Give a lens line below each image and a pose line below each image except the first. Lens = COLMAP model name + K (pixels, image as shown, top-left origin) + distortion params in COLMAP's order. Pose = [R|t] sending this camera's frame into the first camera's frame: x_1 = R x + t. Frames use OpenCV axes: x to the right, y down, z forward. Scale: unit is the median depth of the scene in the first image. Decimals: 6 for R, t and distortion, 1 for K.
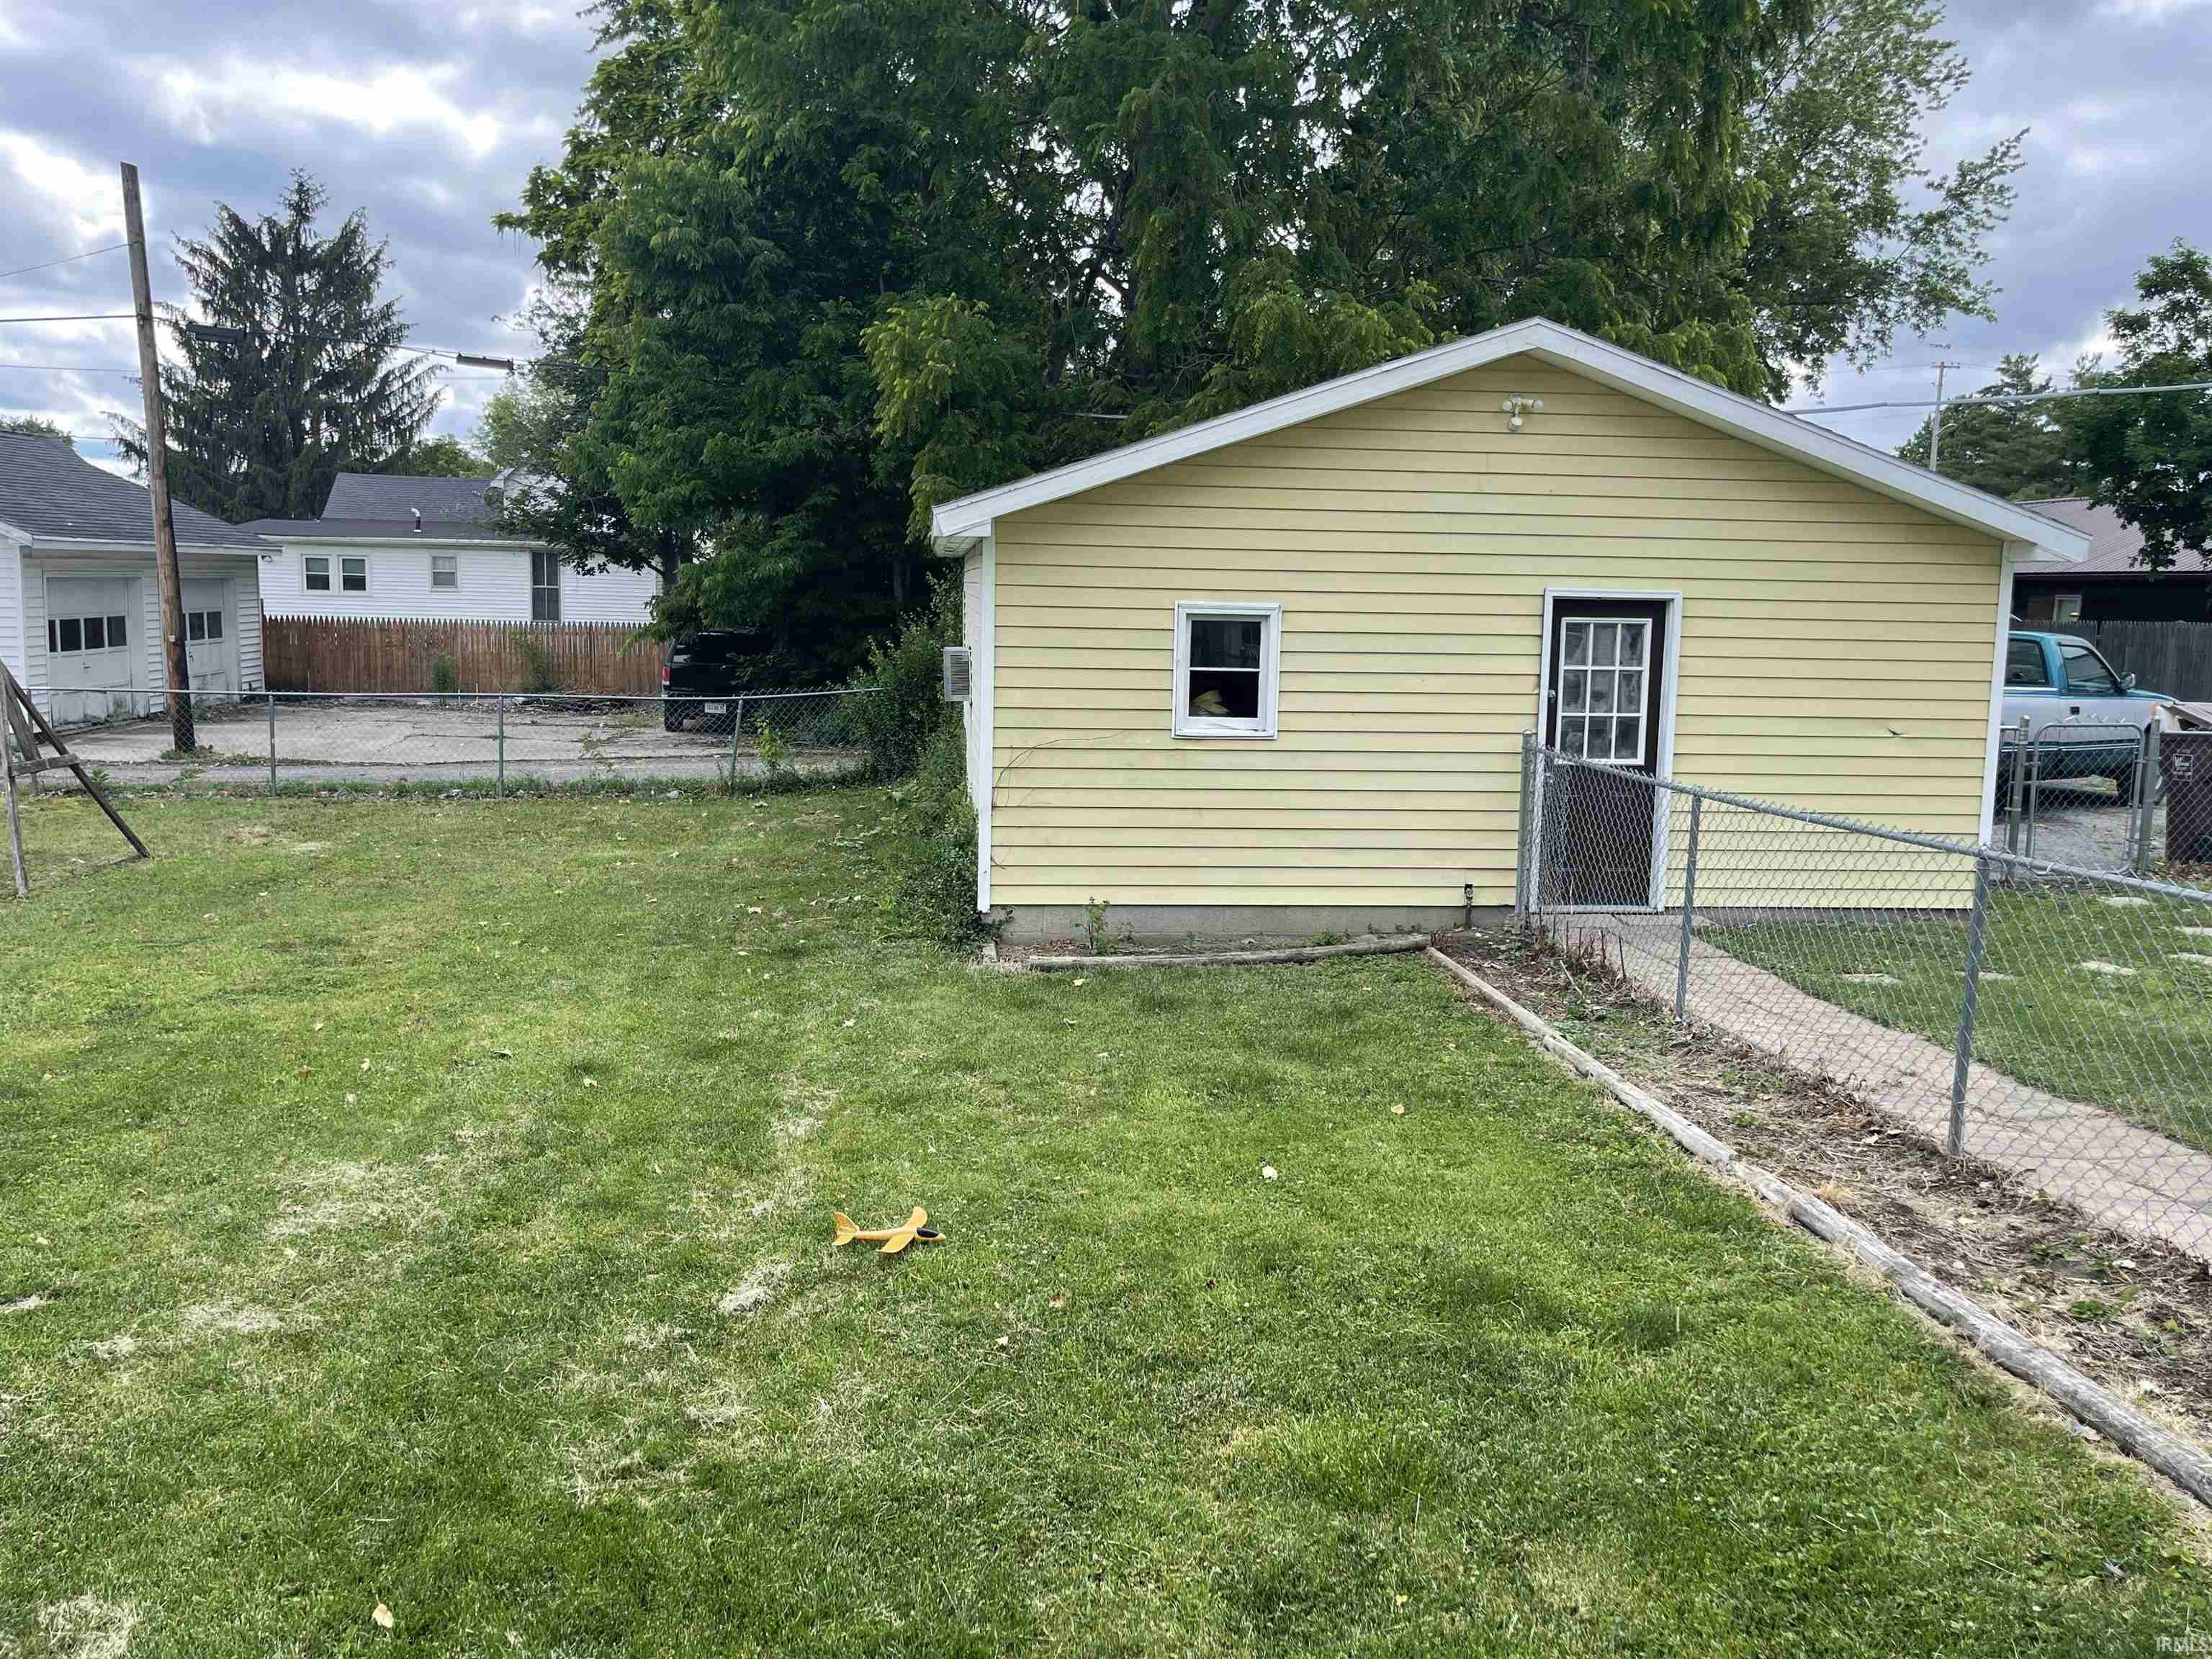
lens RADIAL K [[1687.0, 0, 1100.0], [0, 1687.0, 811.0], [0, 0, 1]] dist [0.045853, -0.034864]
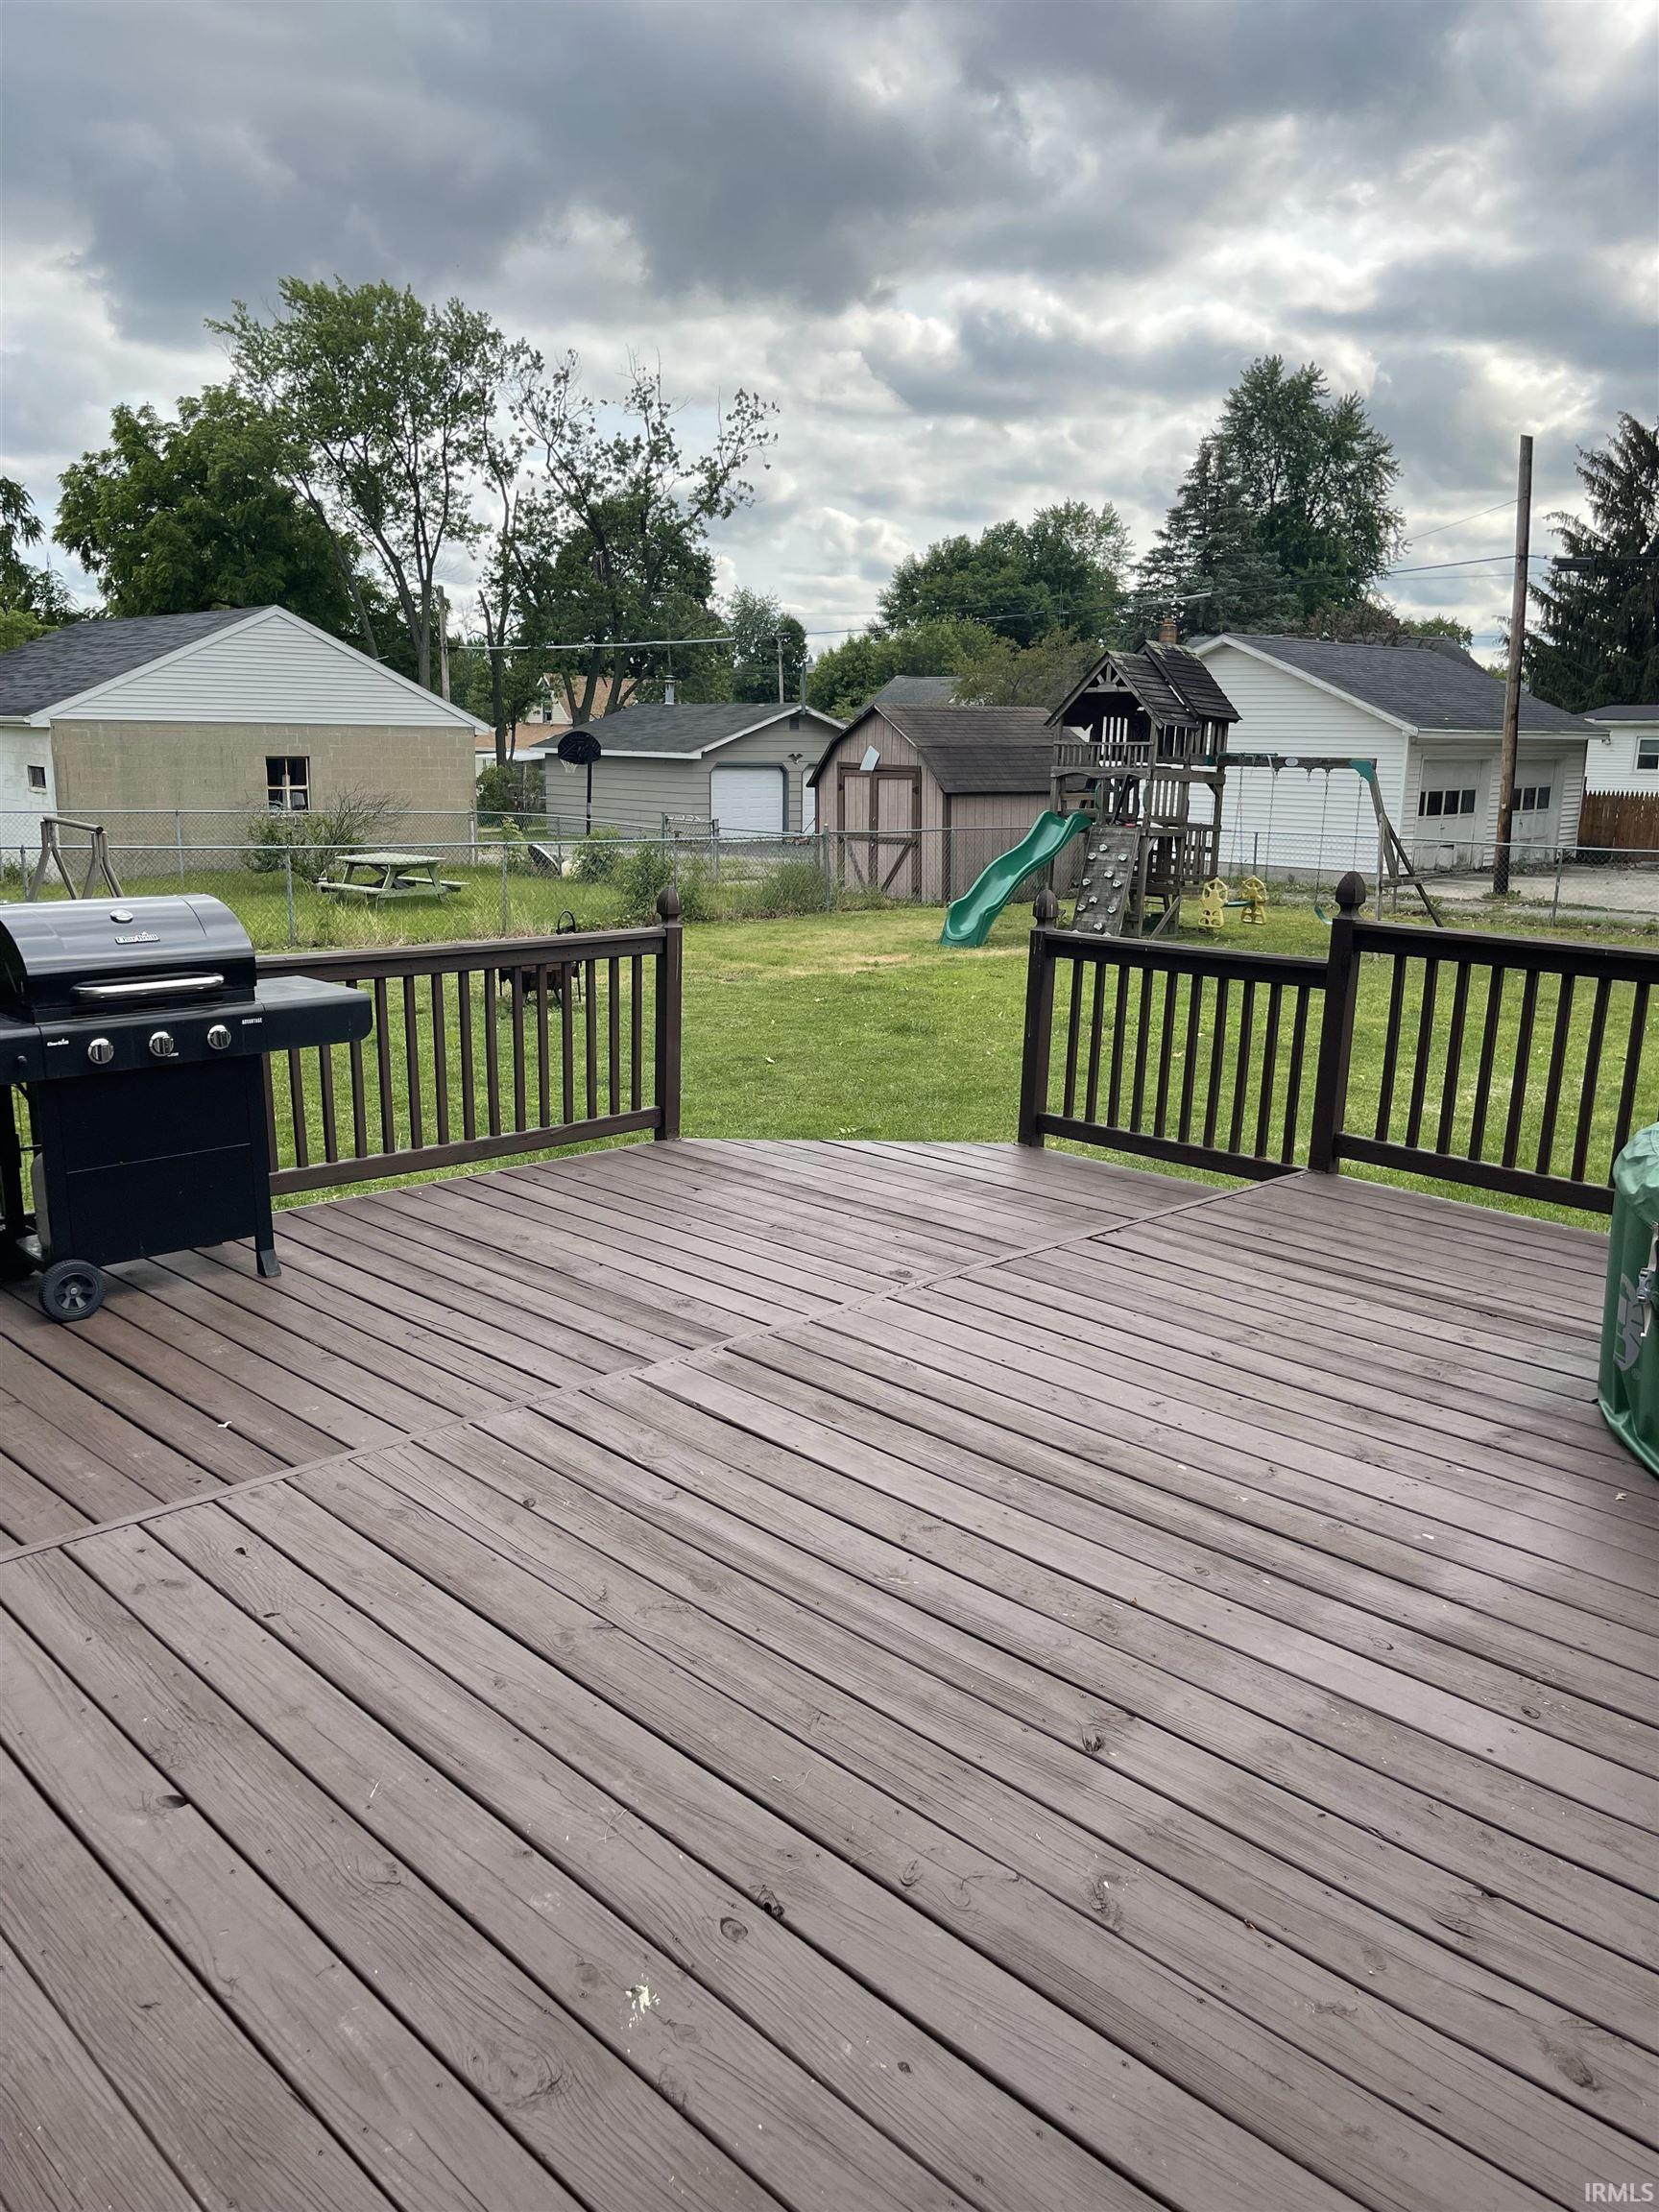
lens RADIAL K [[1687.0, 0, 835.5], [0, 1687.0, 1098.6], [0, 0, 1]] dist [0.045853, -0.034864]
pose [[0.636767, 0.150128, -0.756300, 0.126175], [-0.104668, 0.988613, 0.108118, 0.028289], [0.763919, 0.010315, 0.645230, -0.194771]]
